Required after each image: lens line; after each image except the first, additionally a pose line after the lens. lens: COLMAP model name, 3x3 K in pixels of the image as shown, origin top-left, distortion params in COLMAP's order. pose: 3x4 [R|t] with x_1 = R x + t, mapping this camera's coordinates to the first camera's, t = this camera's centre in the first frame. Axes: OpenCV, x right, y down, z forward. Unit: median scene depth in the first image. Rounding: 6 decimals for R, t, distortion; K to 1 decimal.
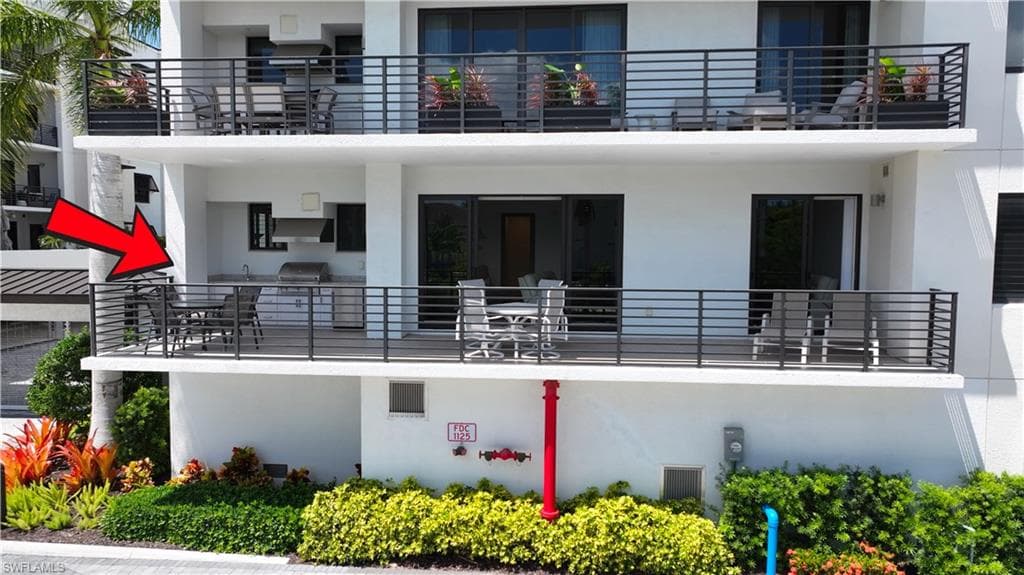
lens RADIAL K [[713.1, 0, 513.3], [0, 713.1, 285.6], [0, 0, 1]] dist [-0.005007, 0.023442]
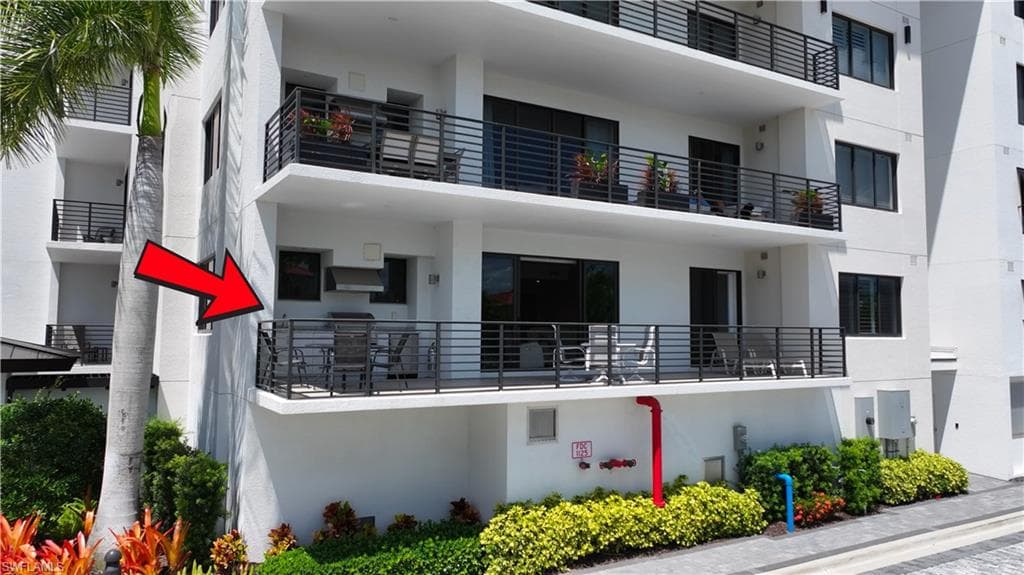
lens RADIAL K [[713.1, 0, 513.5], [0, 713.1, 287.5], [0, 0, 1]] dist [-0.005007, 0.023442]
pose [[0.812605, 0.038051, 0.581572, -0.896918], [0.036141, 0.992656, -0.115445, 0.073472], [-0.581694, 0.114830, 0.805262, 0.084441]]
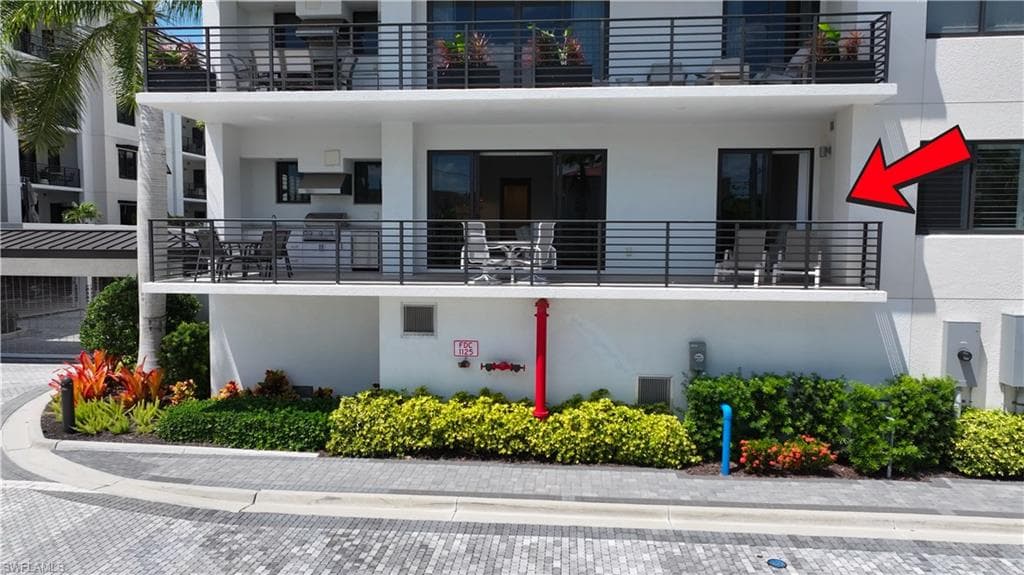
lens RADIAL K [[713.1, 0, 513.4], [0, 713.1, 285.5], [0, 0, 1]] dist [-0.005007, 0.023442]
pose [[1.000000, 0.000042, 0.000370, 0.005347], [-0.000045, 0.999968, 0.007998, 0.096704], [-0.000369, -0.007998, 0.999968, -0.173091]]
